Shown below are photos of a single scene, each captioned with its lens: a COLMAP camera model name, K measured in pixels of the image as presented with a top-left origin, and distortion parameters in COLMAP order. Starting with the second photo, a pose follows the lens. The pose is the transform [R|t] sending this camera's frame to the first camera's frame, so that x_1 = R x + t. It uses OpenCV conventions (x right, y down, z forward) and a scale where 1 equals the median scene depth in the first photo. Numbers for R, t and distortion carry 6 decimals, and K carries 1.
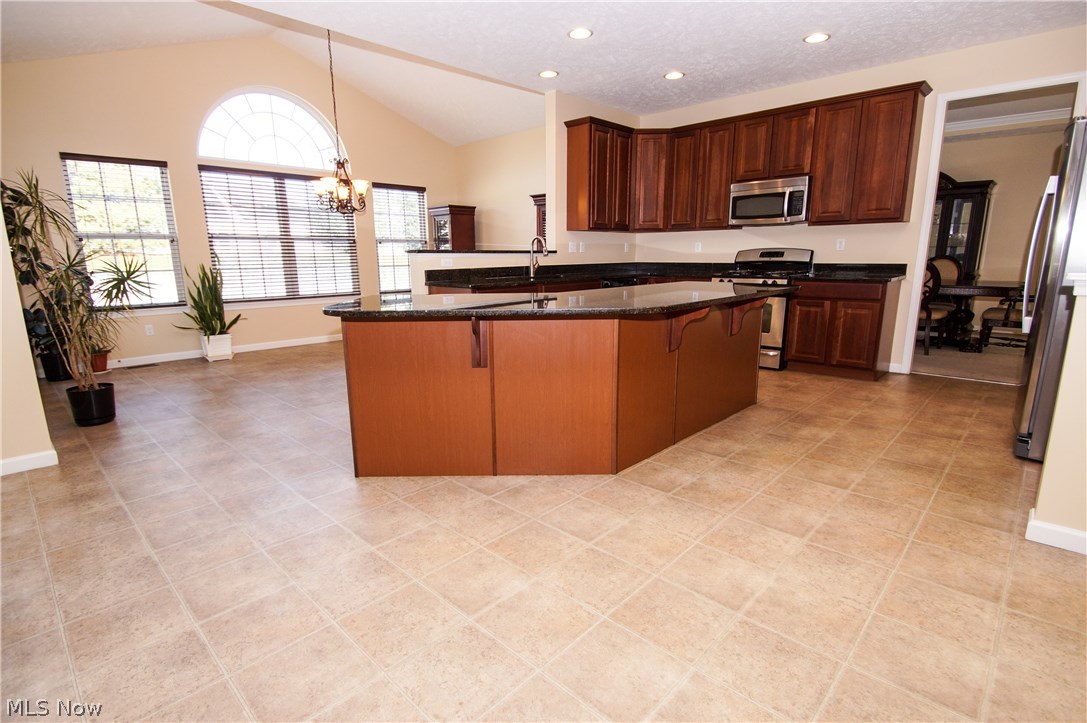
lens RADIAL K [[518.1, 0, 539.8], [0, 518.1, 363.6], [0, 0, 1]] dist [0.019682, -0.019230]
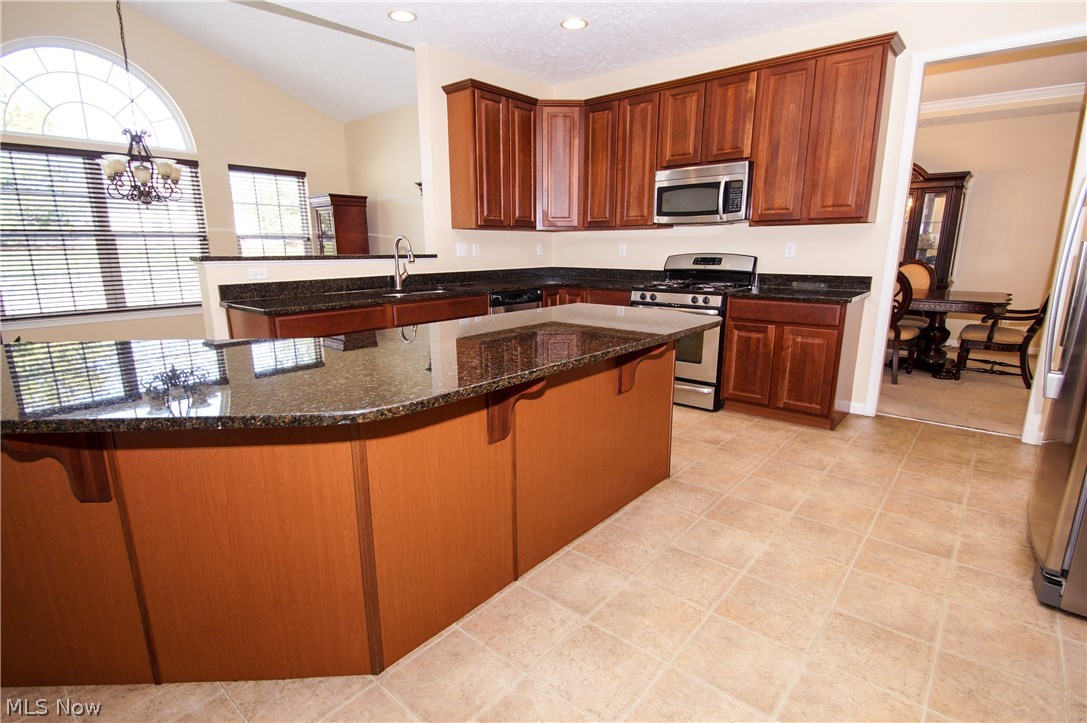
lens RADIAL K [[526.8, 0, 539.1], [0, 526.8, 363.2], [0, 0, 1]] dist [0.023555, -0.021198]
pose [[0.998426, -0.007219, 0.055616, 0.148890], [0.006626, 0.999919, 0.010845, -0.066908], [-0.055690, -0.010459, 0.998393, 0.215018]]
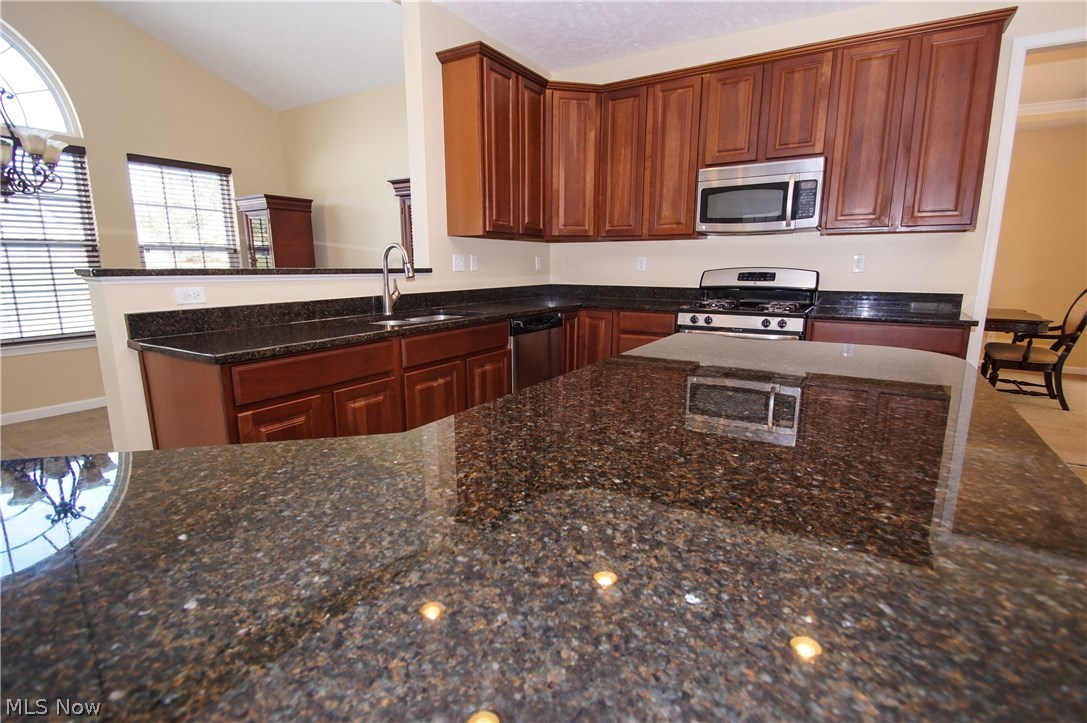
lens RADIAL K [[518.1, 0, 539.8], [0, 518.1, 363.6], [0, 0, 1]] dist [0.019682, -0.019230]
pose [[0.977661, -0.032006, 0.207737, 0.028744], [0.035820, 0.999251, -0.014625, -0.100701], [-0.207113, 0.021740, 0.978075, 0.414603]]
